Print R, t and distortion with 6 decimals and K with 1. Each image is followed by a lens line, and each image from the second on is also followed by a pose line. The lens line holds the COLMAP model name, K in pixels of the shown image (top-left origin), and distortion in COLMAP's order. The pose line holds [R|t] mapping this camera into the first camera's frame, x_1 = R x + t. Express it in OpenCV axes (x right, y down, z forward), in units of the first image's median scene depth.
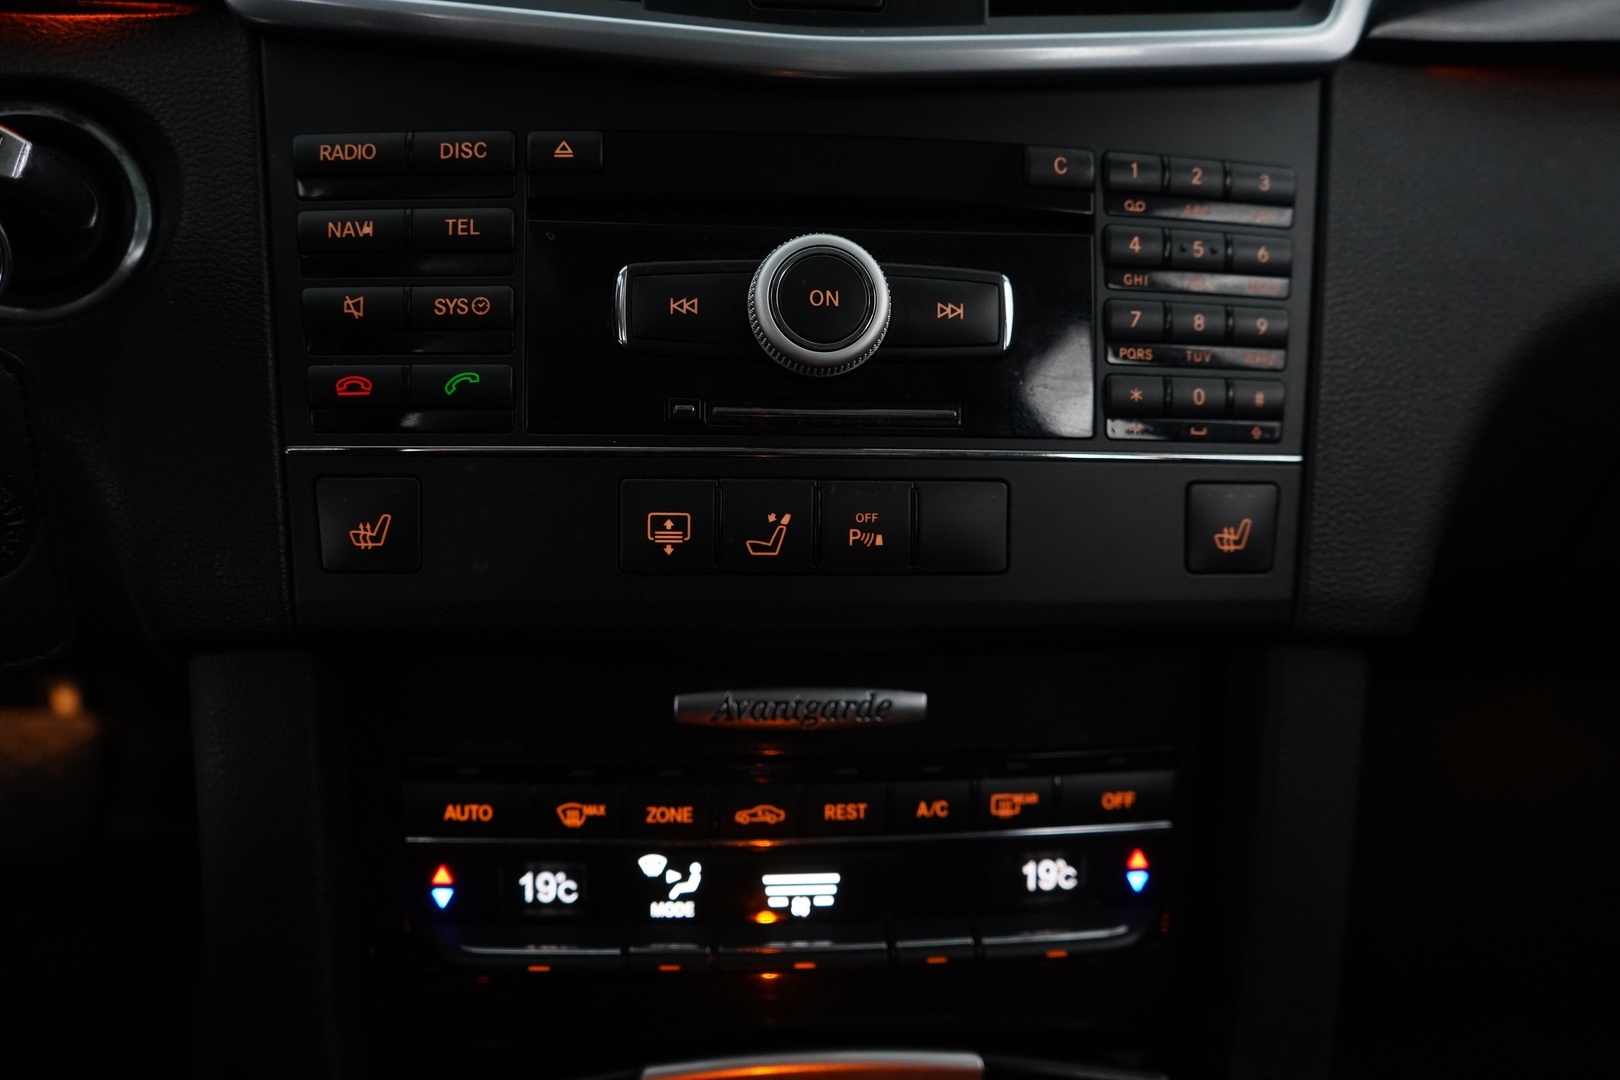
lens RADIAL K [[1302.2, 0, 810.6], [0, 1302.2, 536.9], [0, 0, 1]] dist [-0.008687, -0.013124]
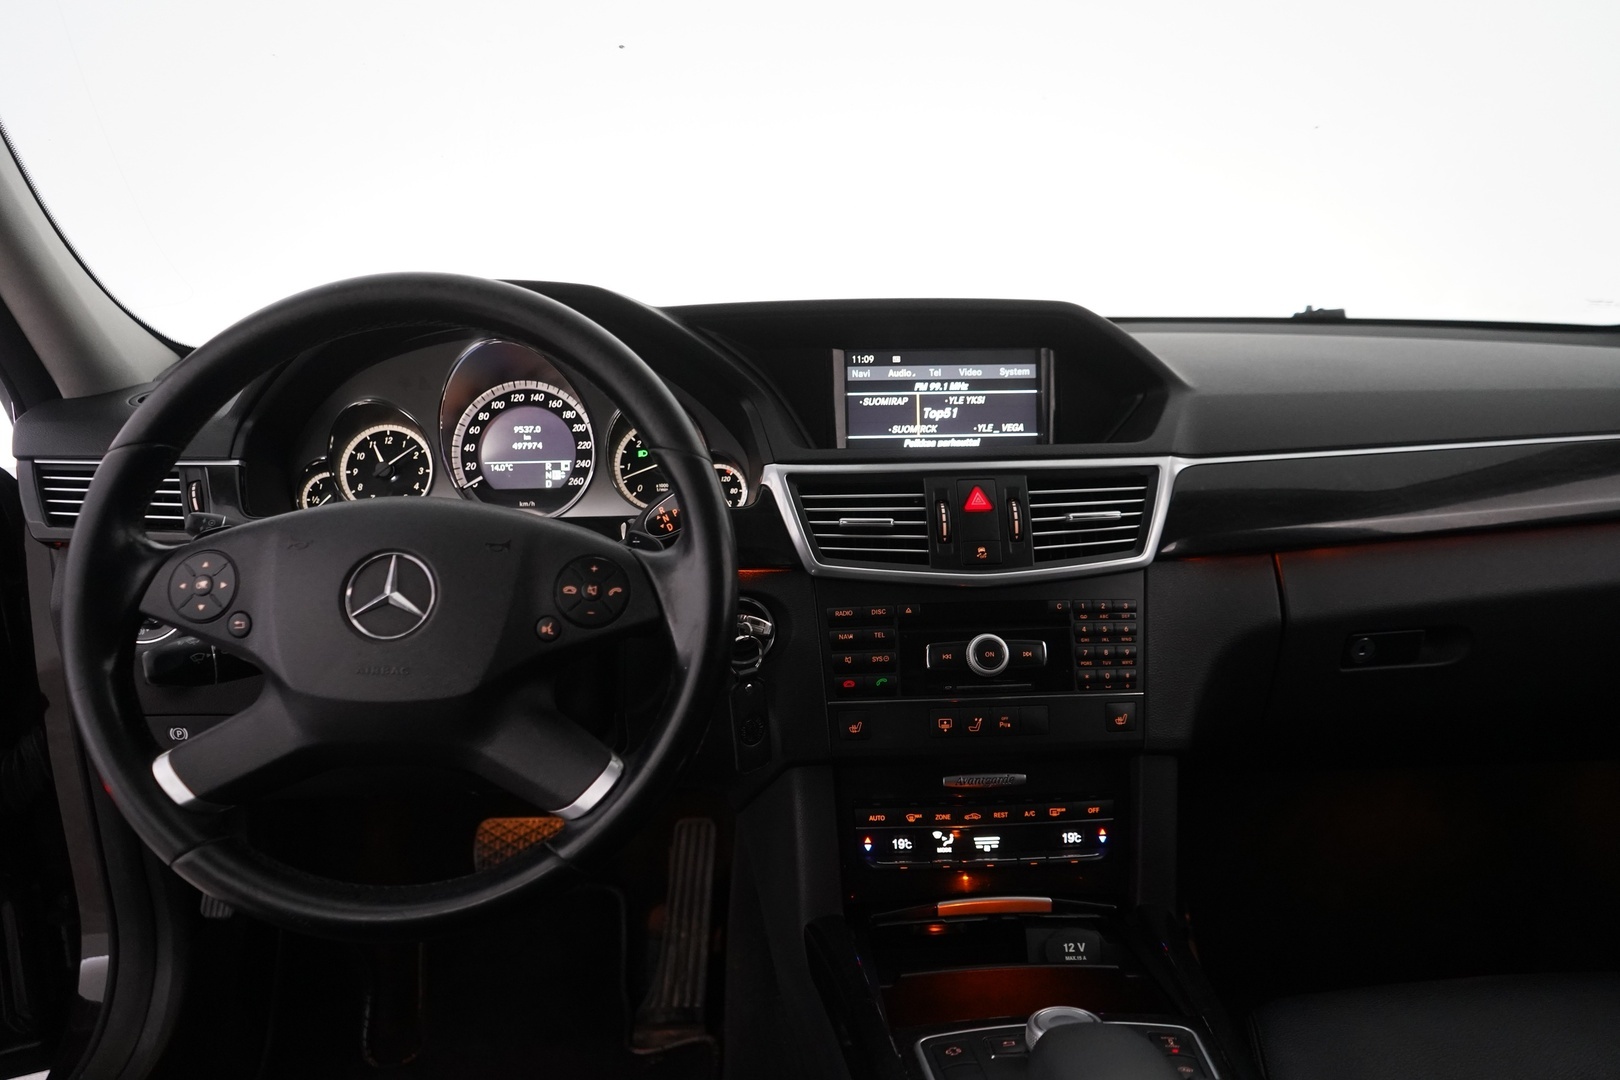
lens RADIAL K [[1302.2, 0, 807.5], [0, 1302.2, 534.7], [0, 0, 1]] dist [-0.008687, -0.013124]
pose [[0.996771, -0.040823, -0.069149, -0.189469], [0.032549, 0.992619, -0.116821, -0.098535], [0.073407, 0.114193, 0.990743, -2.150703]]
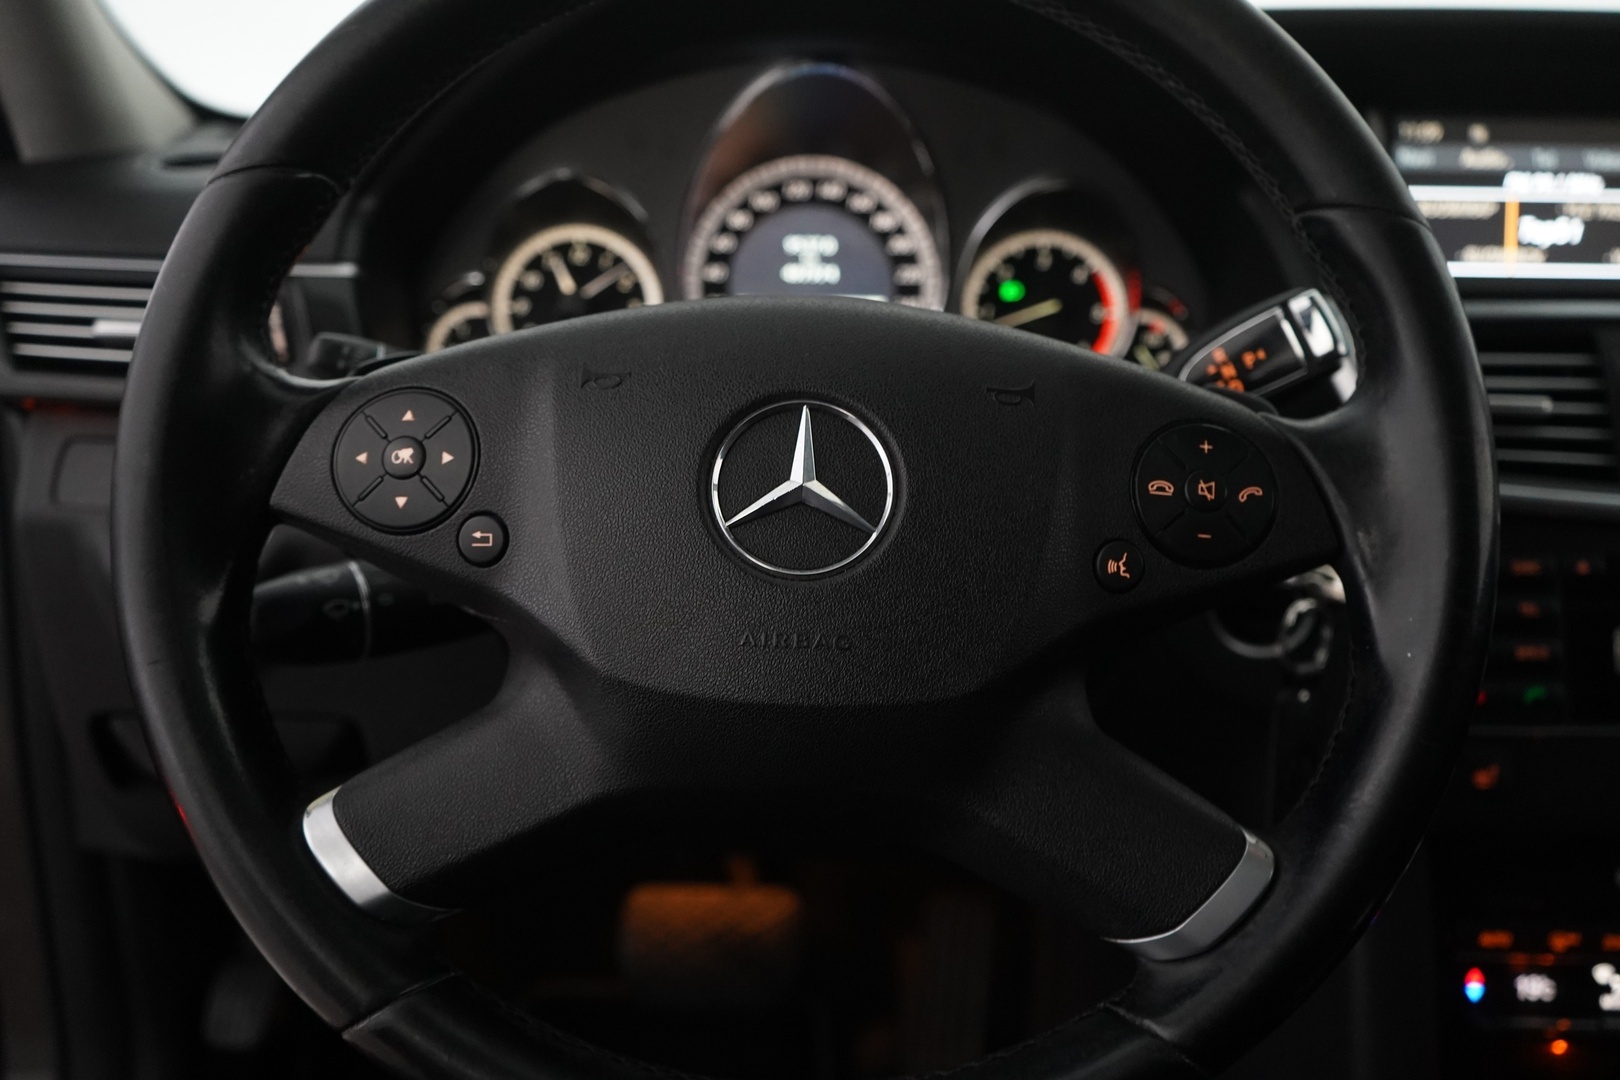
lens RADIAL K [[1641.1, 0, 800.9], [0, 1641.1, 522.6], [0, 0, 1]] dist [0.013831, 0.000000]
pose [[0.997083, -0.009779, -0.075701, -1.012051], [0.001788, 0.994479, -0.104919, -0.106942], [0.076309, 0.104477, 0.991595, -1.275628]]
